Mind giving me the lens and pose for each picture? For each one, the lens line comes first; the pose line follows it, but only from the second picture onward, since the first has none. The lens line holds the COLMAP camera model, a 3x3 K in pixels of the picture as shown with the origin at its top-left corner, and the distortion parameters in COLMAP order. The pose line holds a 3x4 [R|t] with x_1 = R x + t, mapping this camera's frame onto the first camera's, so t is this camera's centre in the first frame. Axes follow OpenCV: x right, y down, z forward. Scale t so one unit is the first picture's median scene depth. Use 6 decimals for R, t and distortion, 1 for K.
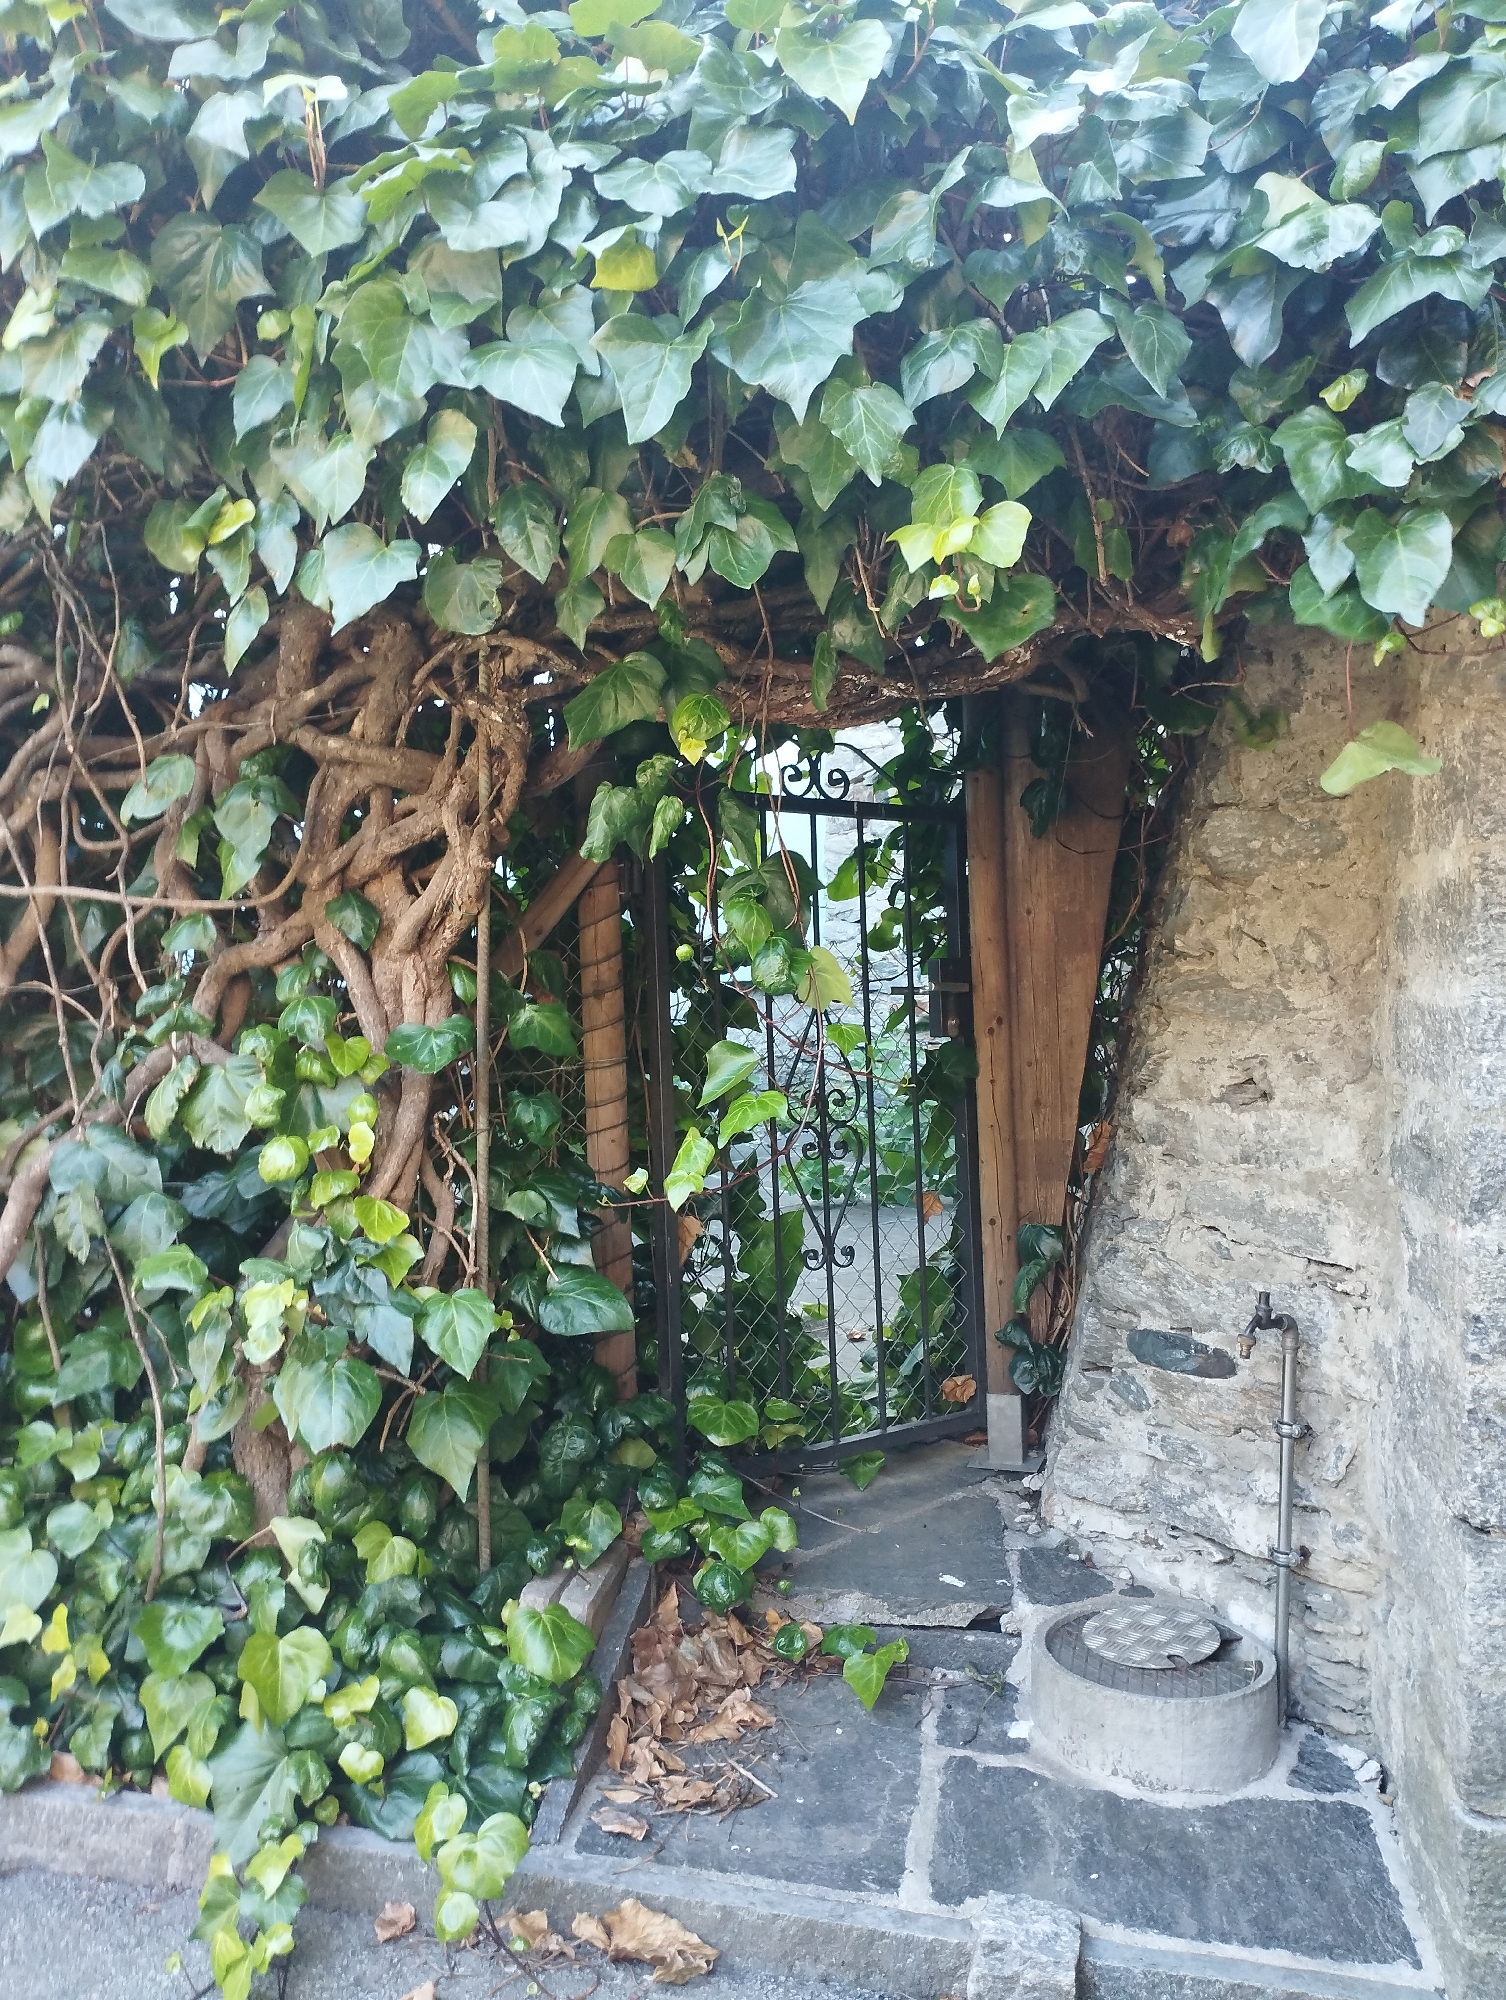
lens RADIAL K [[1618.5, 0, 741.6], [0, 1618.5, 994.5], [0, 0, 1]] dist [0.084243, -0.121740]
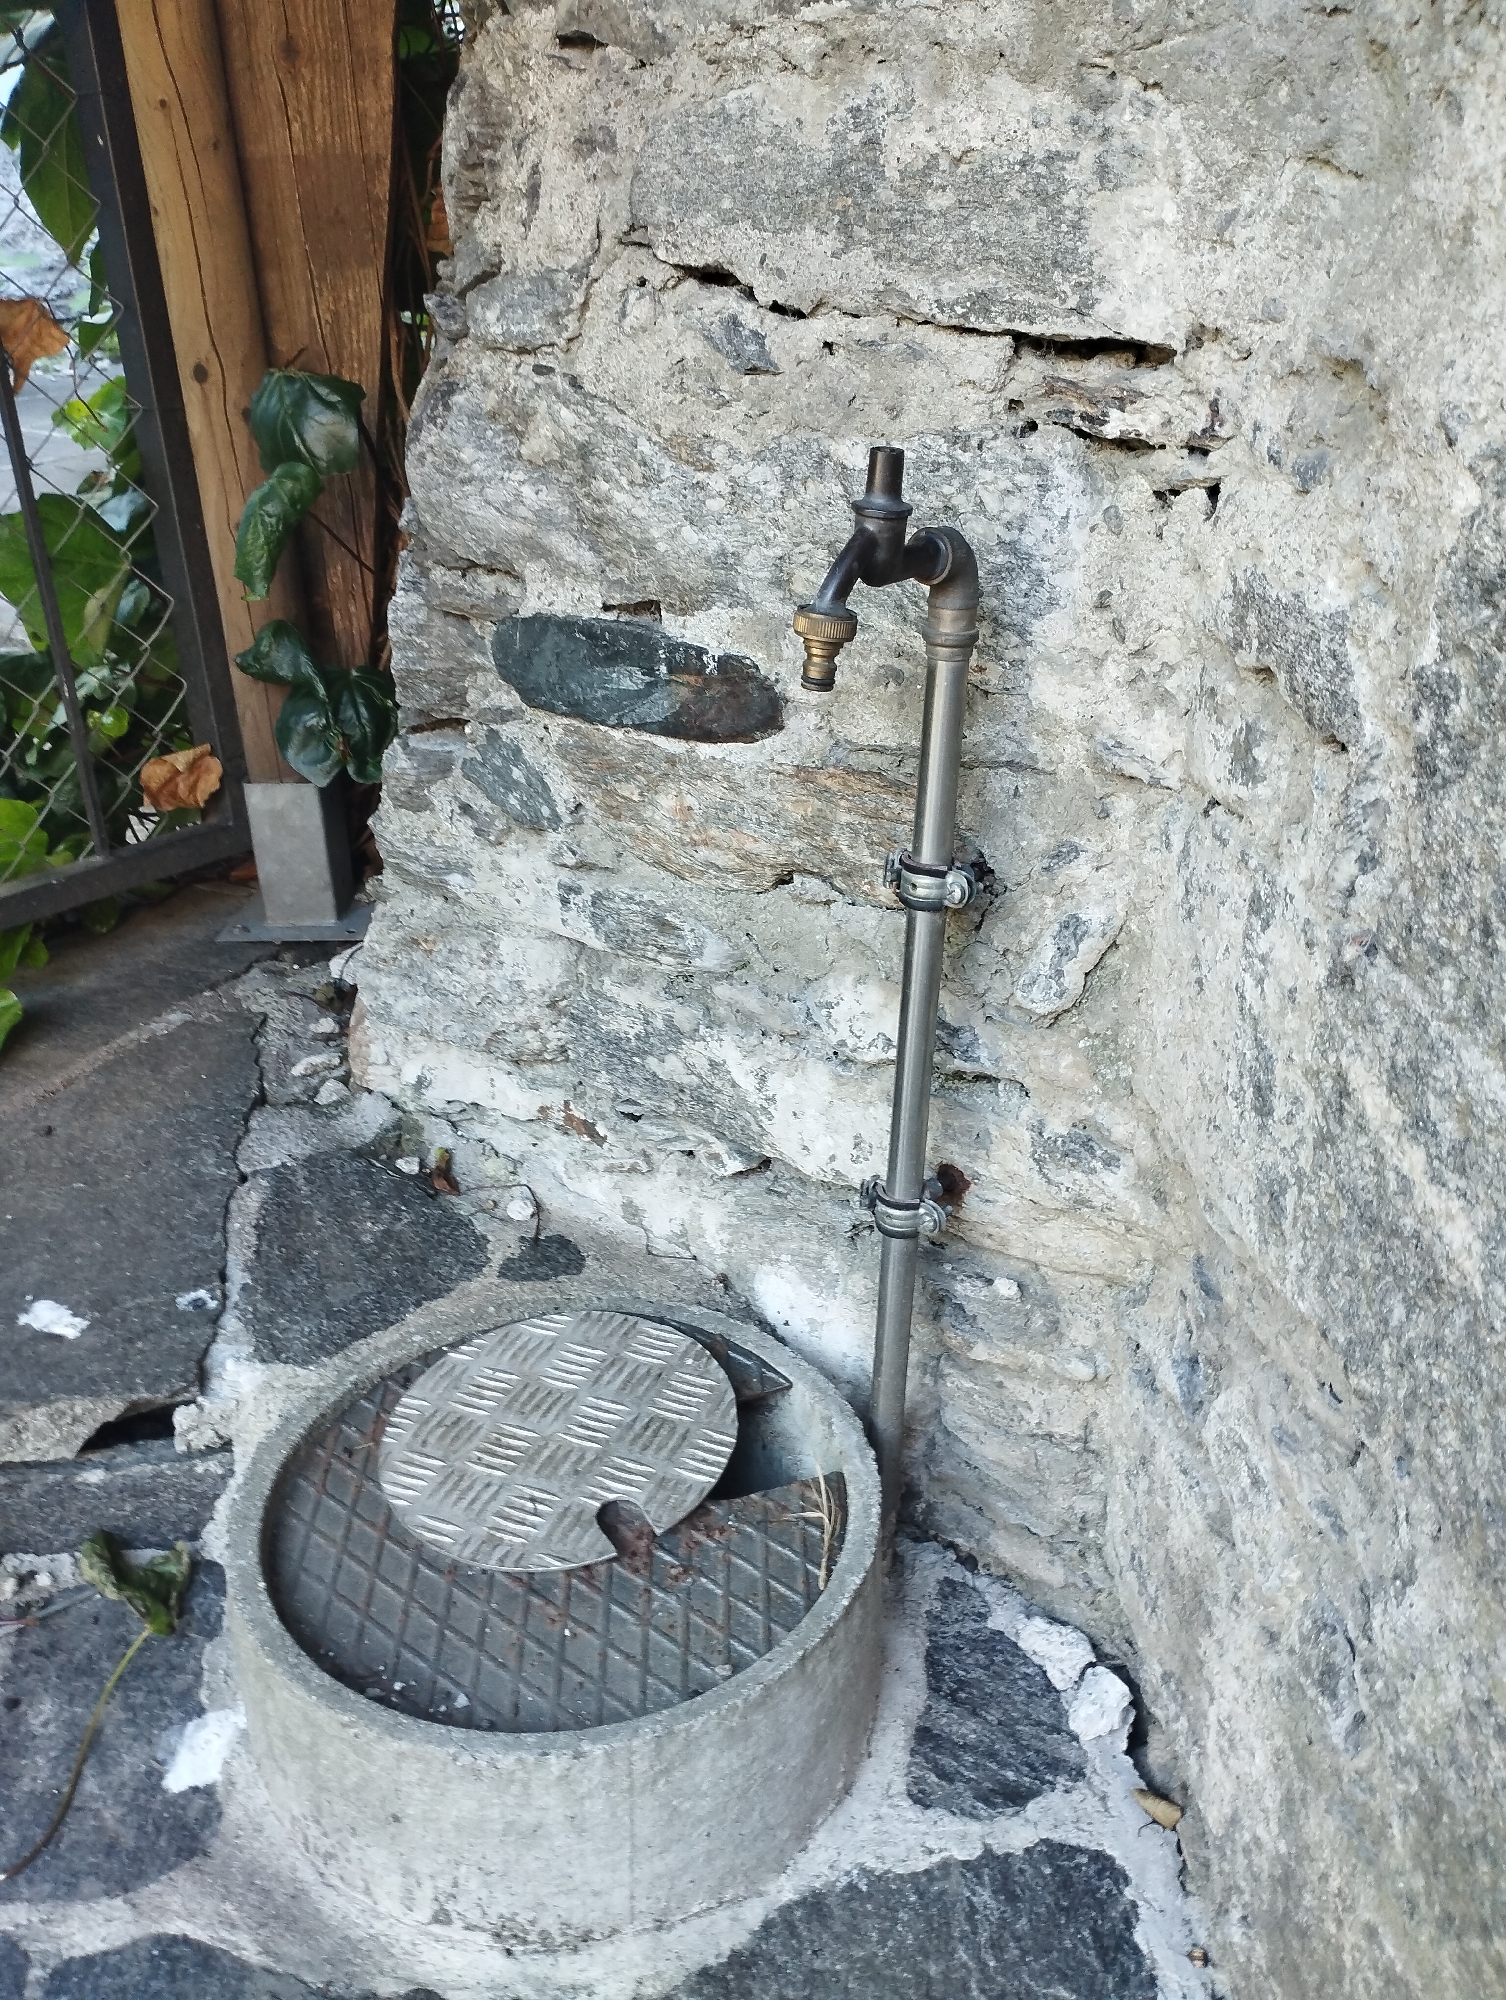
lens RADIAL K [[1618.5, 0, 741.6], [0, 1618.5, 994.5], [0, 0, 1]] dist [0.084243, -0.121740]
pose [[0.958759, -0.121415, 0.256983, 0.196185], [0.006200, 0.912884, 0.408172, 0.141446], [-0.284154, -0.389745, 0.875988, 0.668237]]
